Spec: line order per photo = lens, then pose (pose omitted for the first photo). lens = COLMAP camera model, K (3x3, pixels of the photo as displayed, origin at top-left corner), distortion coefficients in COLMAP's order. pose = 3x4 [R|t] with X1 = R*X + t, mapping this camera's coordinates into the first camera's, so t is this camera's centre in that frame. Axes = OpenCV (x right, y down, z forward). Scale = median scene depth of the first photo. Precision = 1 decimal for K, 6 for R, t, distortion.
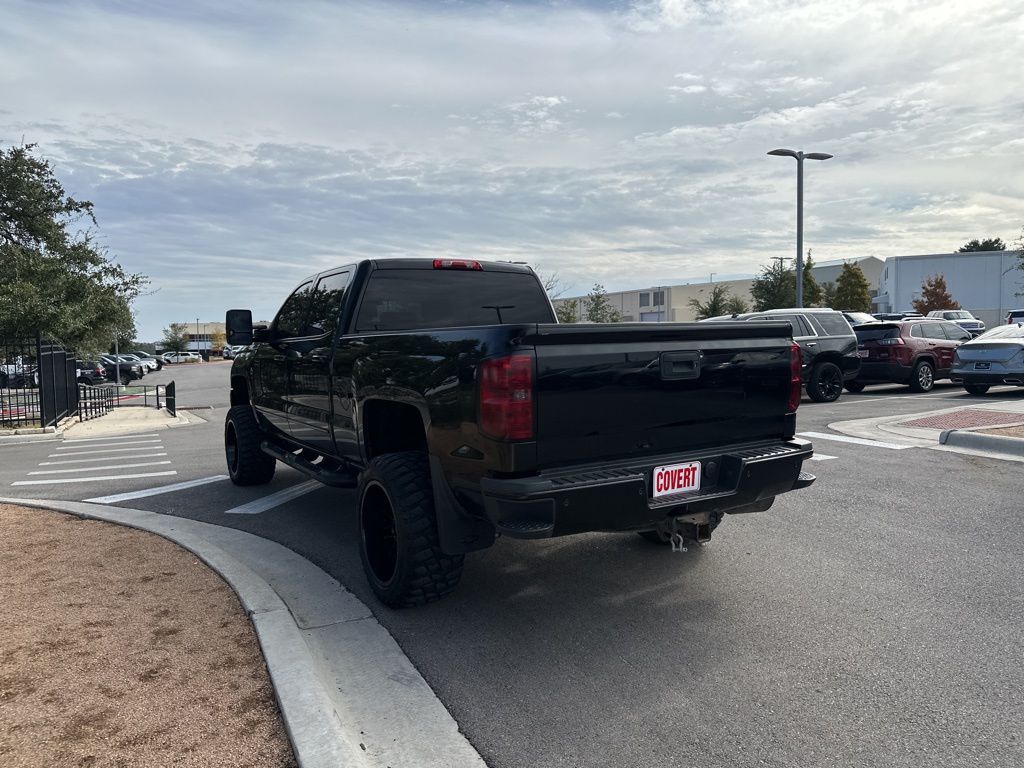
lens RADIAL K [[716.3, 0, 513.6], [0, 716.3, 405.5], [0, 0, 1]] dist [0.035704, -0.042934]
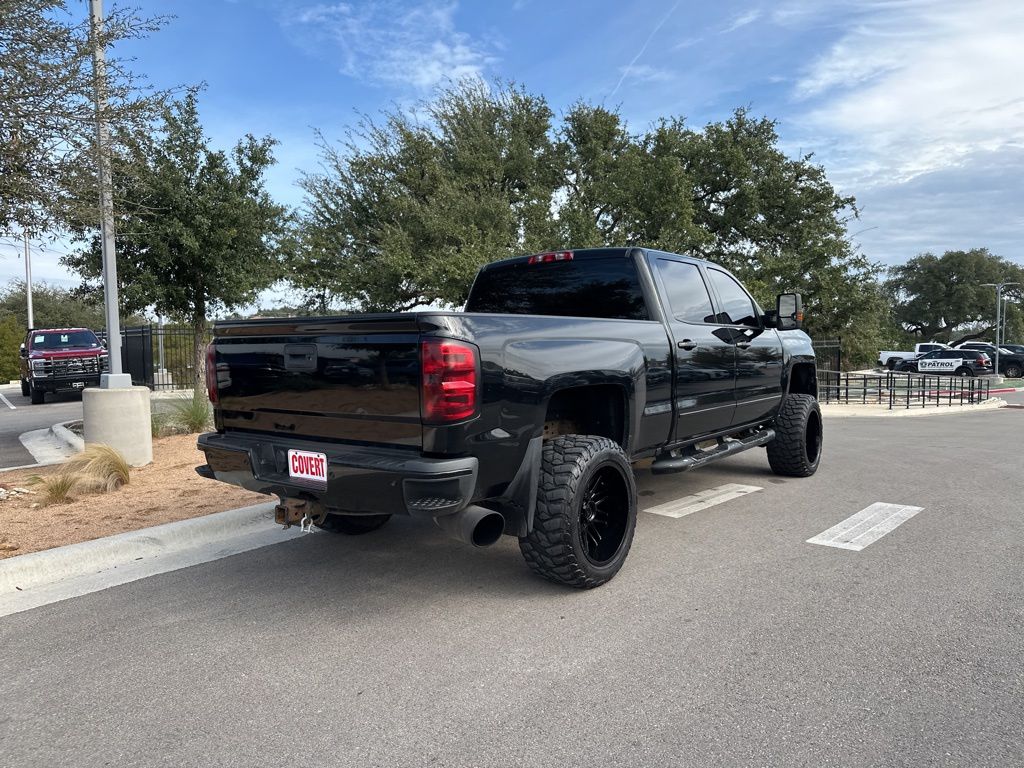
lens RADIAL K [[716.3, 0, 511.4], [0, 716.3, 392.5], [0, 0, 1]] dist [0.035704, -0.042934]
pose [[0.355621, 0.083617, -0.930882, 0.256835], [-0.084557, 0.994784, 0.057054, -0.017744], [0.930797, 0.058423, 0.360836, 0.174252]]
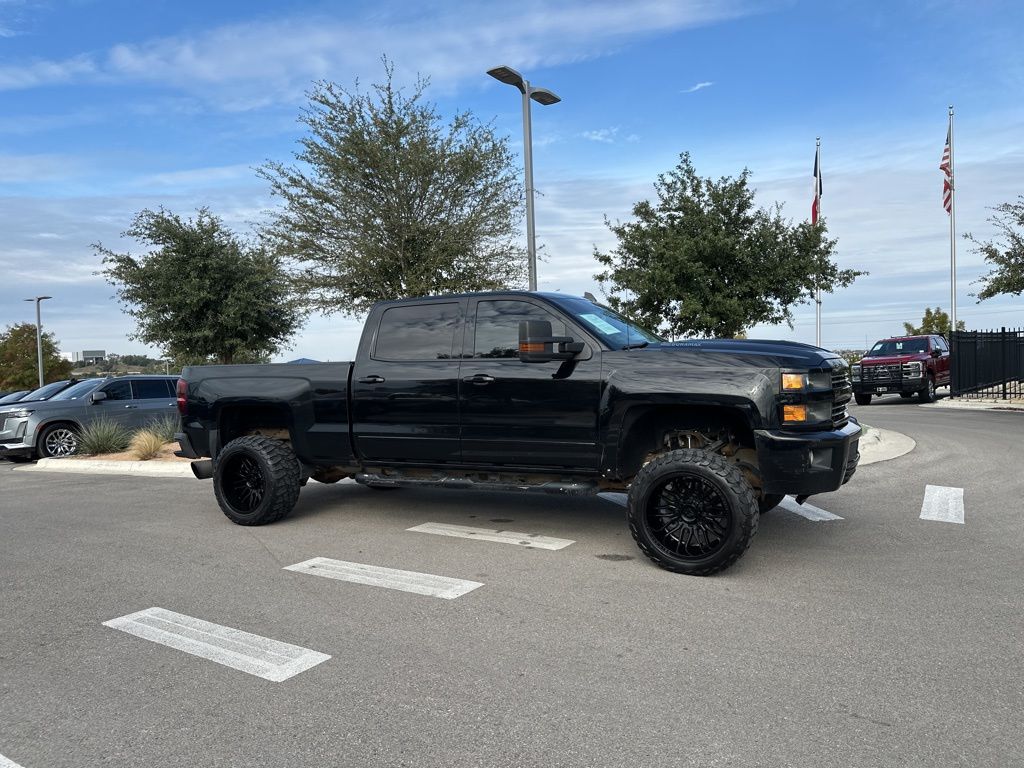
lens RADIAL K [[716.3, 0, 505.4], [0, 716.3, 381.2], [0, 0, 1]] dist [0.035704, -0.042934]
pose [[-0.858492, 0.063147, -0.508924, 0.135866], [0.005187, 0.993408, 0.114513, -0.063951], [0.512801, 0.095669, -0.853161, 0.658906]]
